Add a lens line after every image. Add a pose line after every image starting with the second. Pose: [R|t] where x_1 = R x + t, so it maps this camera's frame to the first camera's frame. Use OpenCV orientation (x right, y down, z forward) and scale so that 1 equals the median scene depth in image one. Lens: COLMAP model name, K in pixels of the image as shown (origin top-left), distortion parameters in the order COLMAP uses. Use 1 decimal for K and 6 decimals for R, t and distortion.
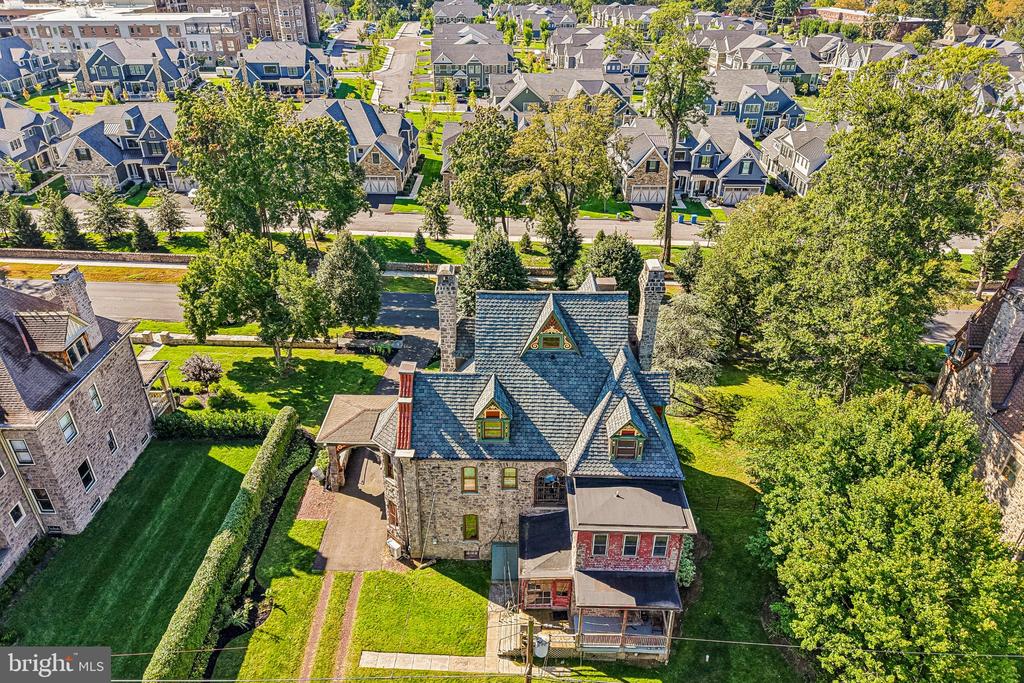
lens RADIAL K [[687.7, 0, 507.4], [0, 687.7, 316.4], [0, 0, 1]] dist [0.048292, -0.053896]
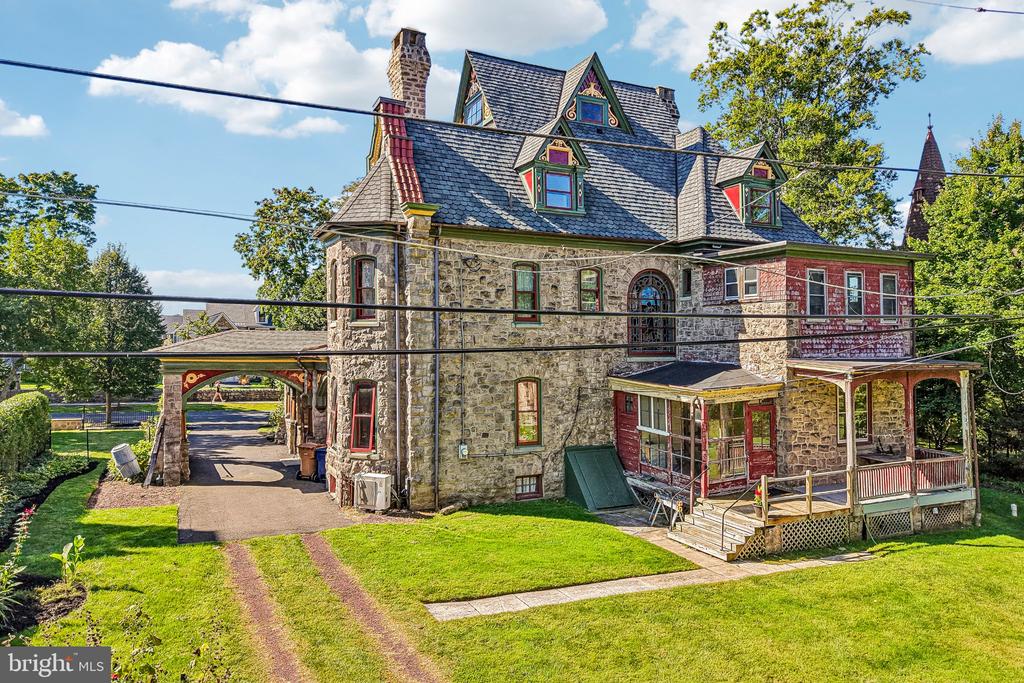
lens RADIAL K [[687.7, 0, 492.3], [0, 687.7, 320.8], [0, 0, 1]] dist [0.048292, -0.053896]
pose [[0.905855, 0.001797, 0.423584, -0.301395], [0.207920, 0.869347, -0.448336, 0.484914], [-0.369047, 0.494199, 0.787129, 0.599487]]
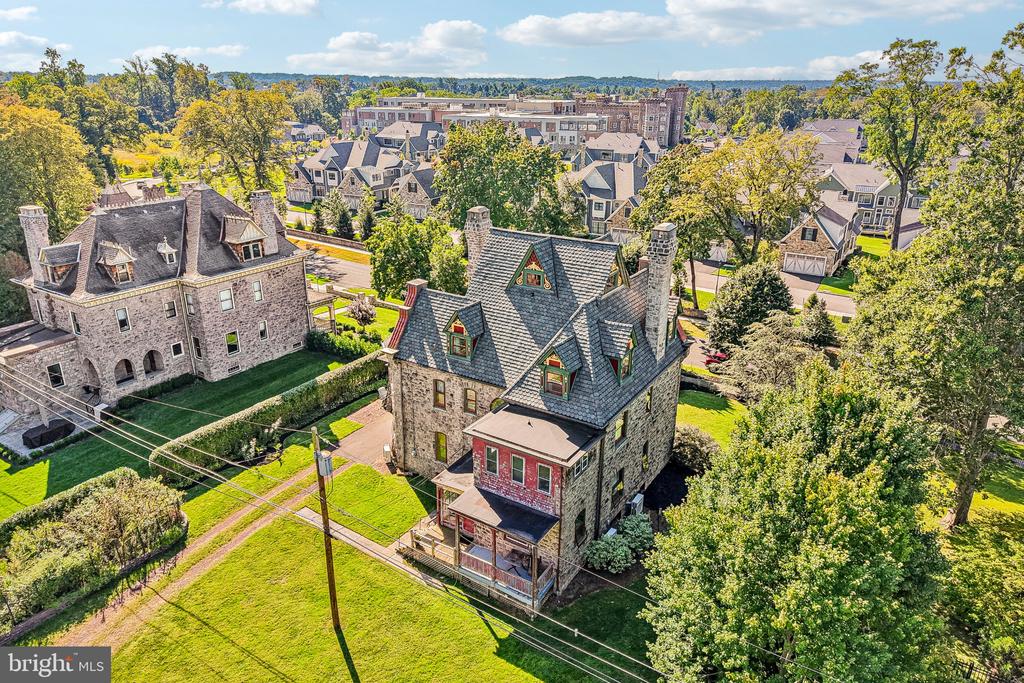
lens RADIAL K [[687.7, 0, 518.5], [0, 687.7, 306.7], [0, 0, 1]] dist [0.048292, -0.053896]
pose [[0.851238, 0.154494, -0.501524, 0.559788], [-0.244796, 0.962234, -0.119078, 0.202208], [0.464187, 0.224135, 0.856910, 0.111325]]
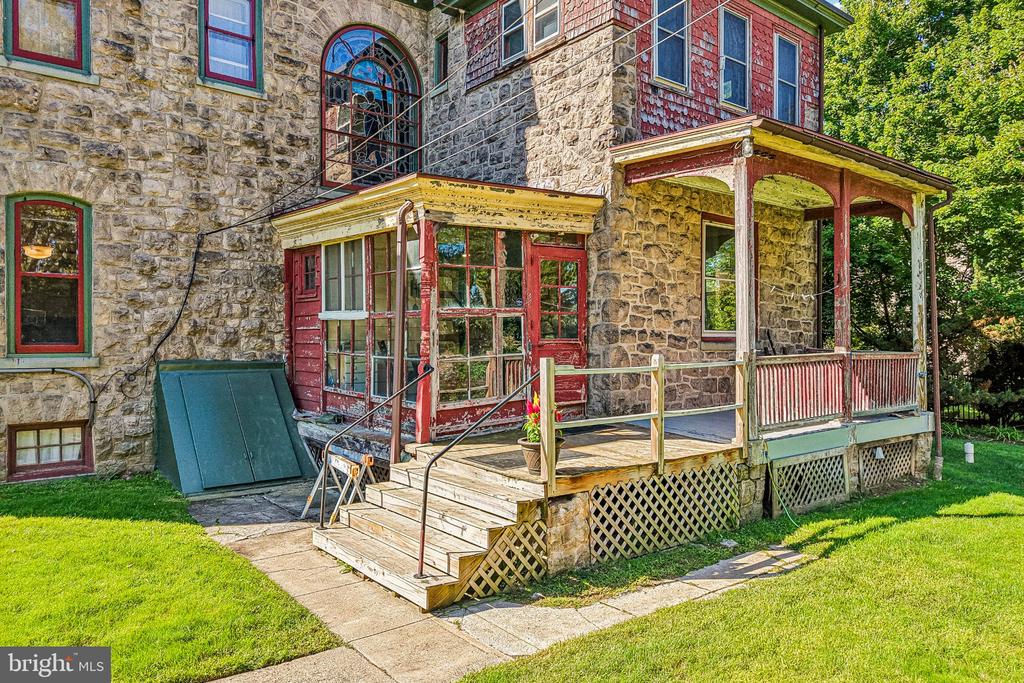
lens RADIAL K [[687.7, 0, 511.7], [0, 687.7, 342.9], [0, 0, 1]] dist [0.048292, -0.053896]
pose [[0.770359, -0.009926, 0.637533, -0.082978], [0.305671, 0.883239, -0.355604, 0.461171], [-0.559565, 0.468818, 0.683445, 0.809002]]
